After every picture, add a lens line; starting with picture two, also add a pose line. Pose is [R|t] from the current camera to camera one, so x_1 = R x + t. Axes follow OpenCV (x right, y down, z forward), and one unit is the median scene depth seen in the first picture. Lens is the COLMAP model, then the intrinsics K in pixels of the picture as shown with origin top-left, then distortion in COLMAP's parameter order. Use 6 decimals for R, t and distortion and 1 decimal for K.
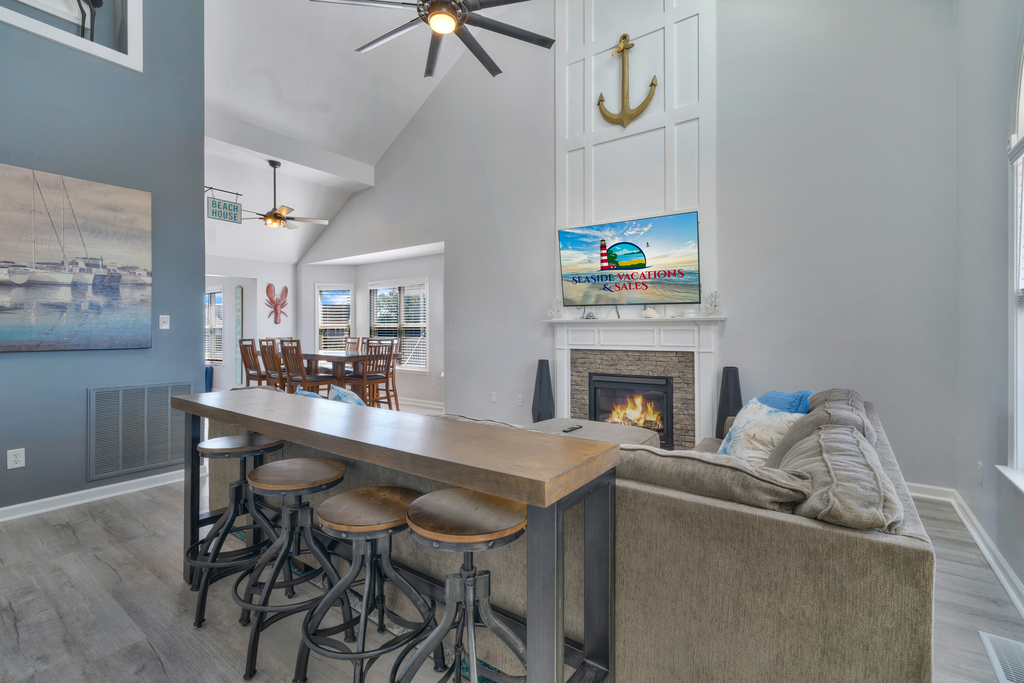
lens RADIAL K [[446.7, 0, 524.4], [0, 446.7, 332.0], [0, 0, 1]] dist [0.001706, 0.000028]
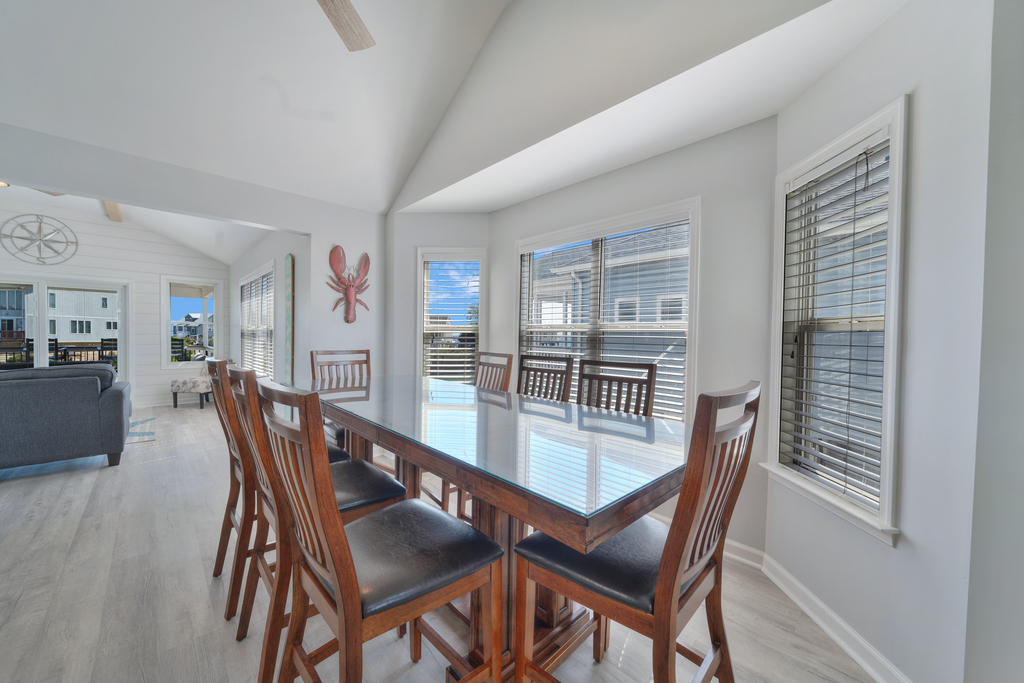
lens RADIAL K [[369.6, 0, 509.3], [0, 369.6, 343.3], [0, 0, 1]] dist [-0.001874, -0.000323]
pose [[0.984077, 0.018070, -0.176824, -0.540197], [-0.015522, 0.999755, 0.015781, -0.006023], [0.177066, -0.012785, 0.984116, 1.128461]]
